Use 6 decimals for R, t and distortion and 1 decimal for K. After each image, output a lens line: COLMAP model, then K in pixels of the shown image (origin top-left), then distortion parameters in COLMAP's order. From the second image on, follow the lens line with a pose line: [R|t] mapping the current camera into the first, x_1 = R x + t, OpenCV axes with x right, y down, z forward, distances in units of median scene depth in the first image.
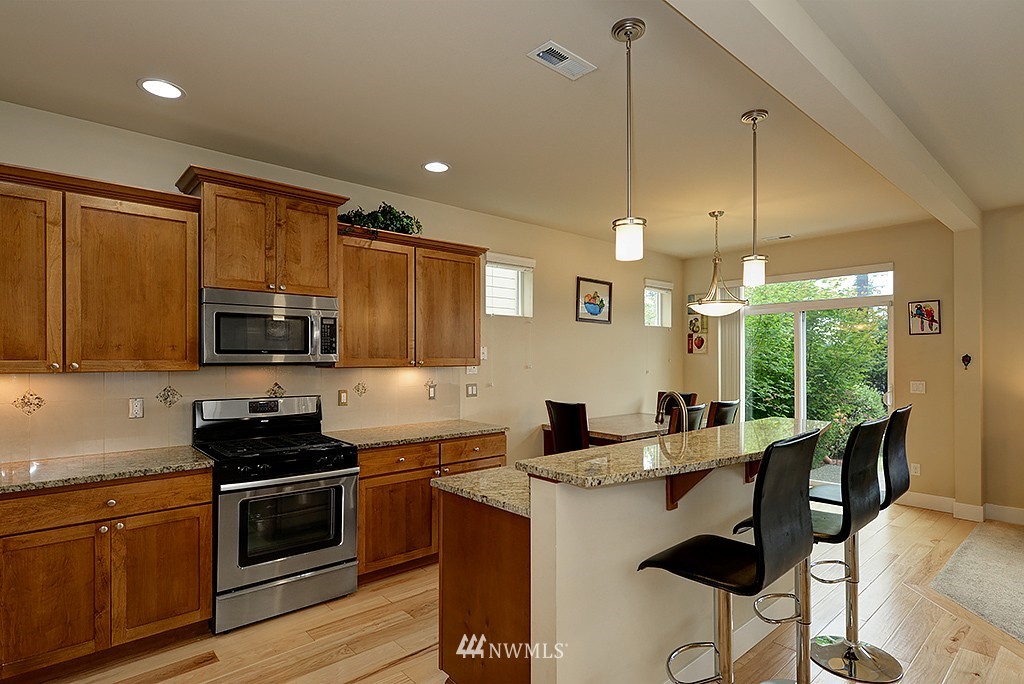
lens RADIAL K [[515.9, 0, 504.3], [0, 515.9, 358.6], [0, 0, 1]] dist [-0.001775, -0.000603]
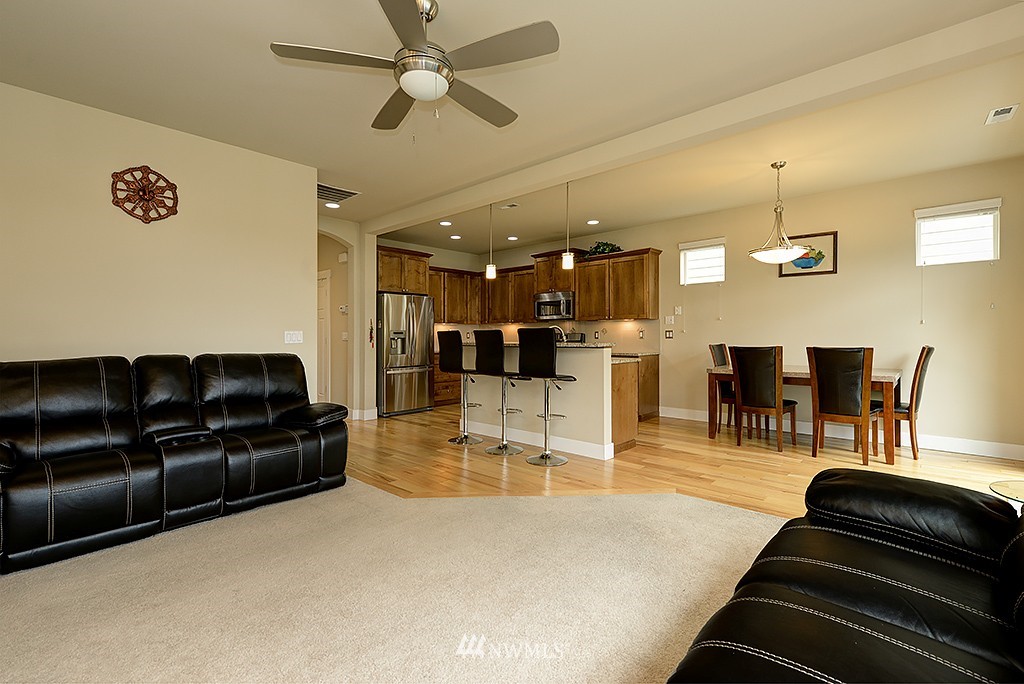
lens RADIAL K [[464.5, 0, 510.3], [0, 464.5, 341.5], [0, 0, 1]] dist [-0.003485, -0.000260]
pose [[0.106964, 0.016357, -0.994128, 1.237212], [0.006913, 0.999828, 0.017195, 0.052933], [0.994239, -0.008711, 0.106833, 0.338255]]
